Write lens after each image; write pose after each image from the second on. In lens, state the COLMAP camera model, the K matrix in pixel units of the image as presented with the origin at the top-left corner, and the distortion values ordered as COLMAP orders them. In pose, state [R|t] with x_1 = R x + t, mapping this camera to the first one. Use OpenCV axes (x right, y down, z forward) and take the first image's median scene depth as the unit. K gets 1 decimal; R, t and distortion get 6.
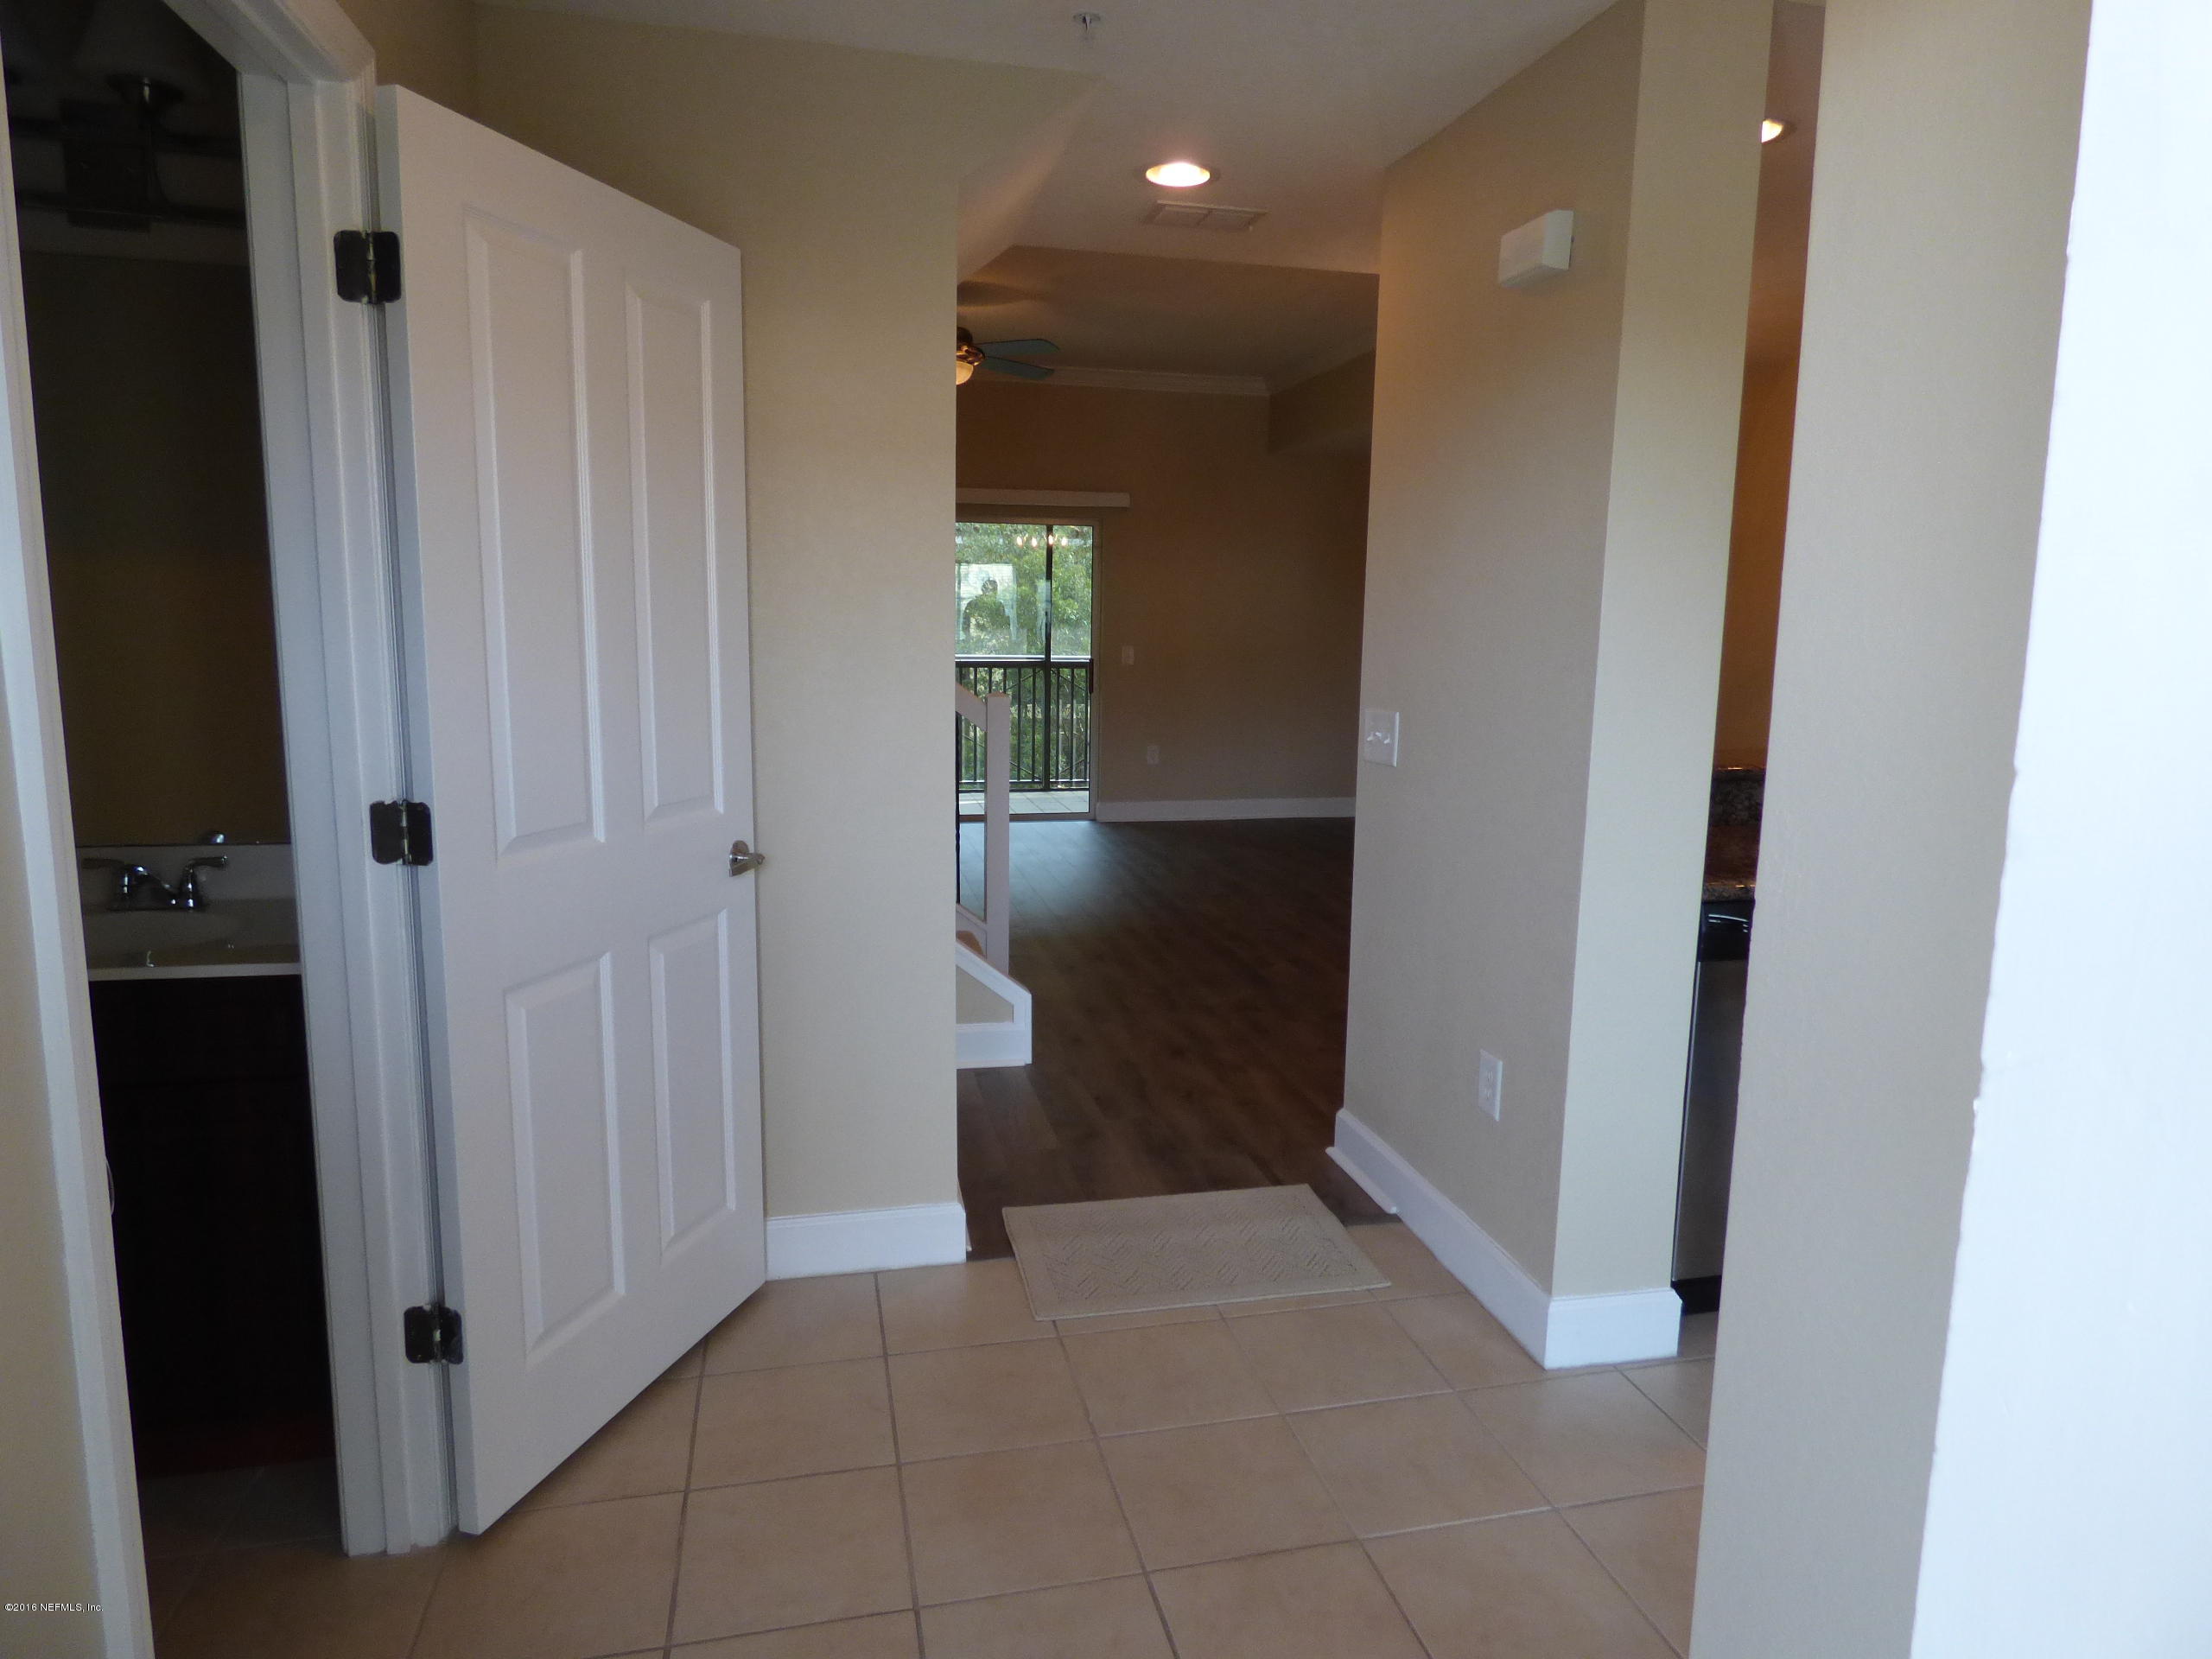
lens RADIAL K [[1364.5, 0, 1106.1], [0, 1364.5, 816.0], [0, 0, 1]] dist [0.003932, -0.003403]
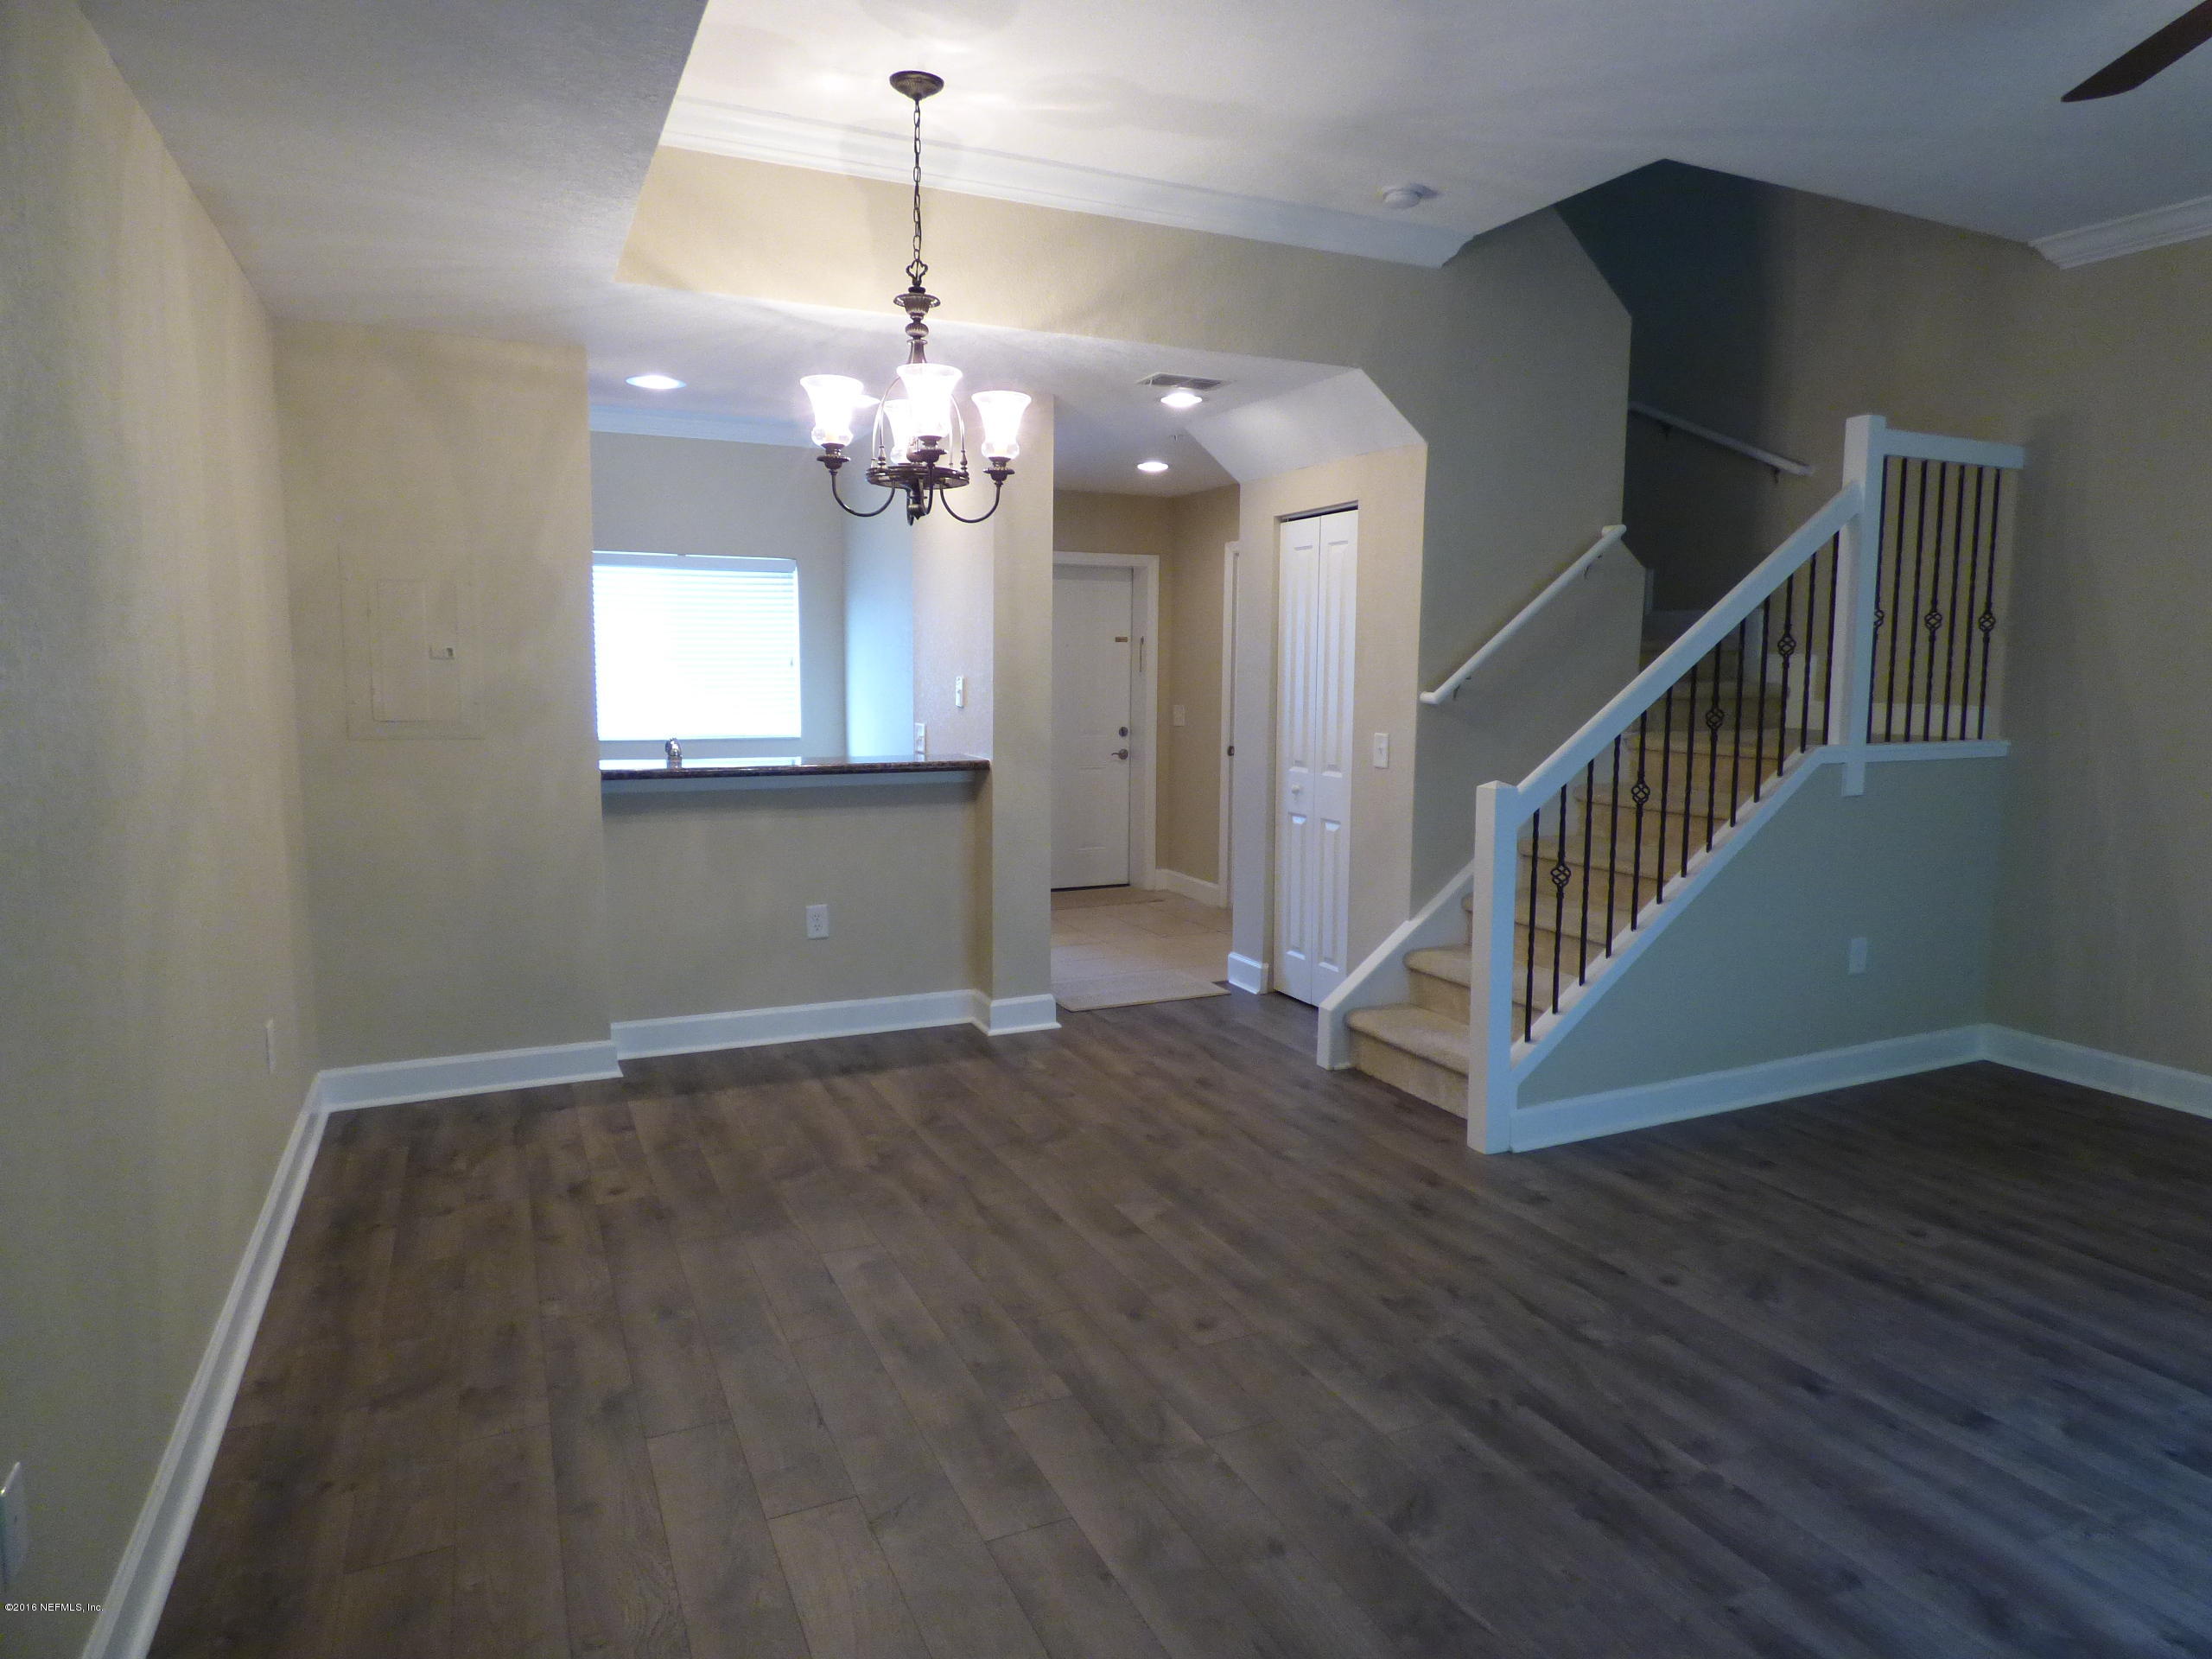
lens RADIAL K [[1364.5, 0, 1106.1], [0, 1364.5, 816.0], [0, 0, 1]] dist [0.003932, -0.003403]
pose [[-0.977751, 0.004161, -0.209725, 0.165727], [-0.050291, 0.965994, 0.253626, -0.139634], [0.203649, 0.258531, -0.944293, 0.916237]]
